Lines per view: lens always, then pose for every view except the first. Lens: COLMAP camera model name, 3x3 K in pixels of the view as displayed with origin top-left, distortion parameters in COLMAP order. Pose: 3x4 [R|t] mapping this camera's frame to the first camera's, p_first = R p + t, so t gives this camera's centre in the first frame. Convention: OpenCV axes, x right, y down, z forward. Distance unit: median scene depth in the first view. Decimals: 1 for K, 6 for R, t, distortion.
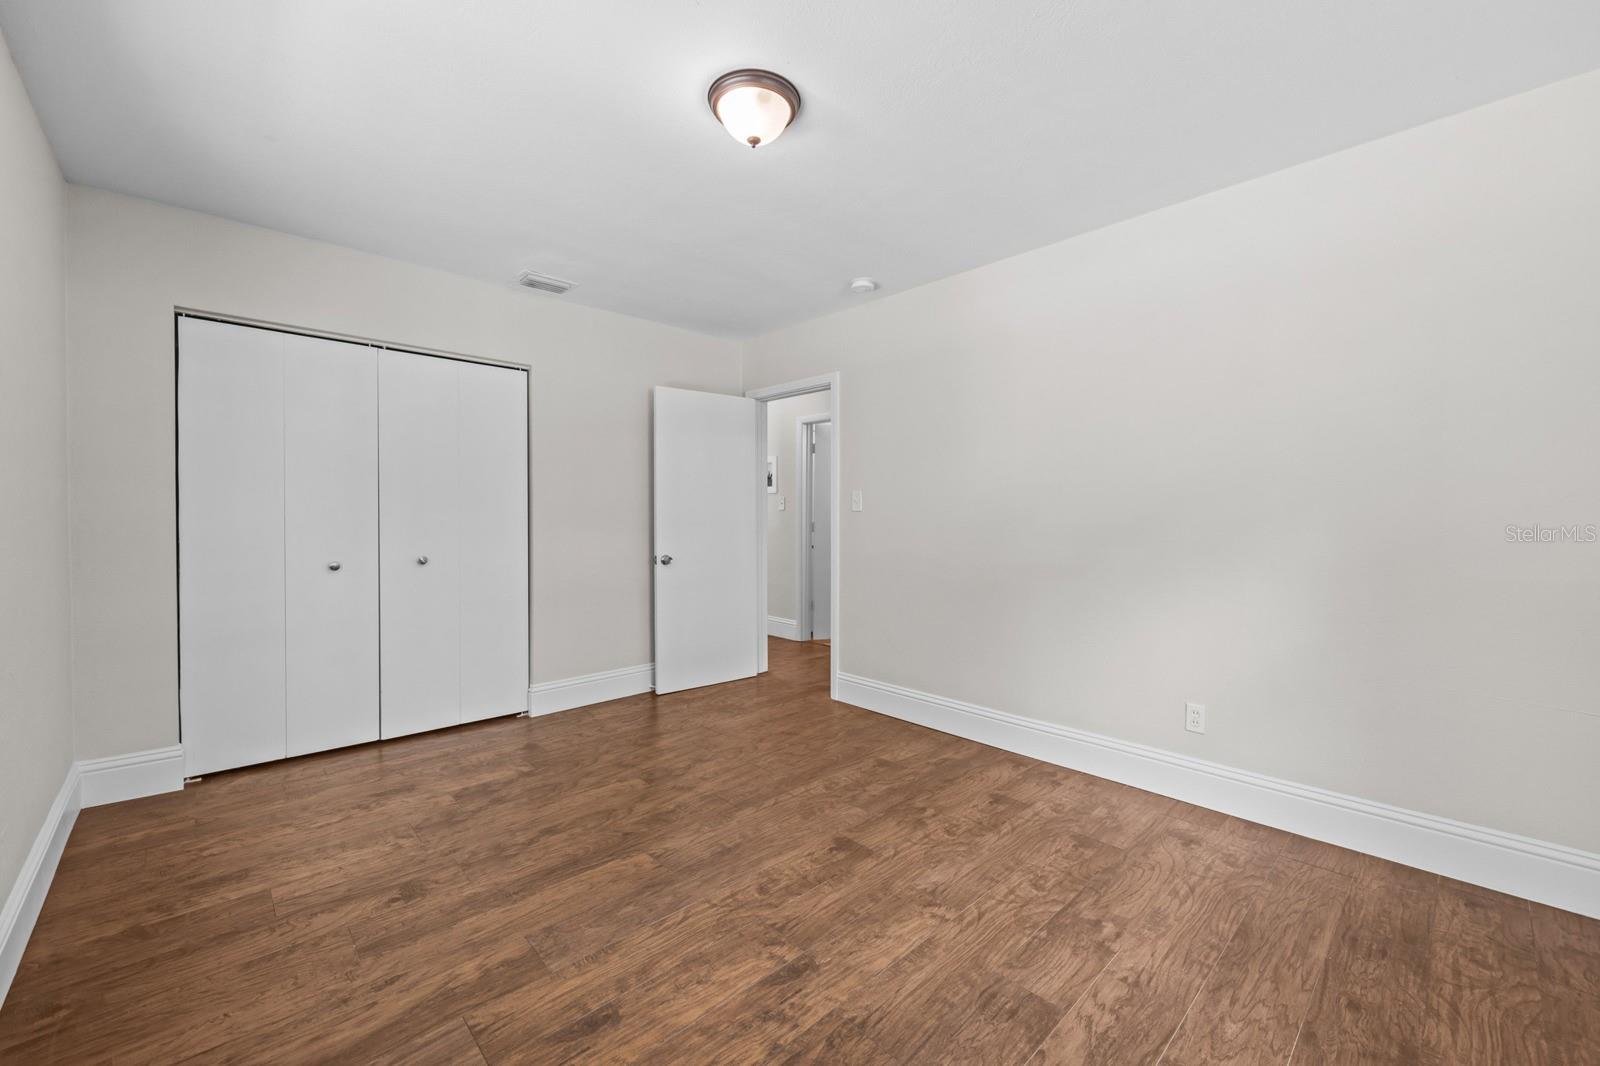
lens RADIAL K [[662.2, 0, 796.1], [0, 662.2, 517.0], [0, 0, 1]] dist [0.001712, 0.000299]
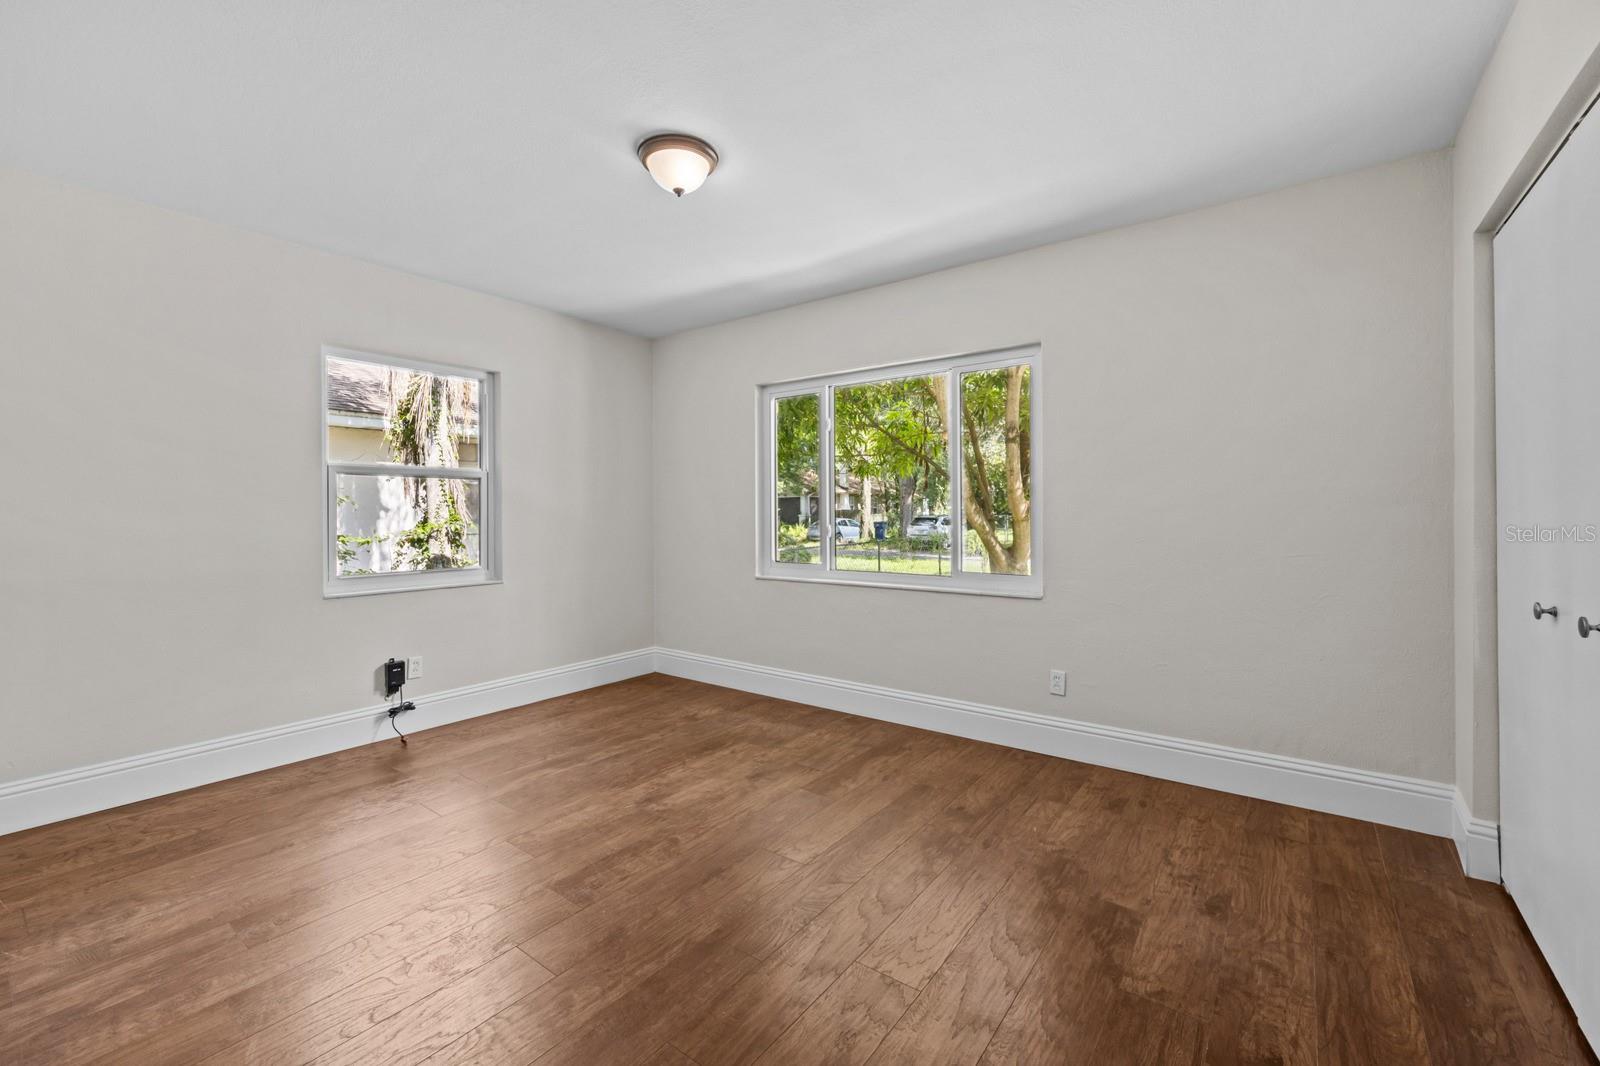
lens RADIAL K [[662.2, 0, 796.1], [0, 662.2, 517.0], [0, 0, 1]] dist [0.001712, 0.000299]
pose [[-0.986319, 0.003743, -0.164808, -0.073185], [0.002526, 0.999968, 0.007594, -0.004288], [0.164831, 0.007074, -0.986296, 2.184395]]
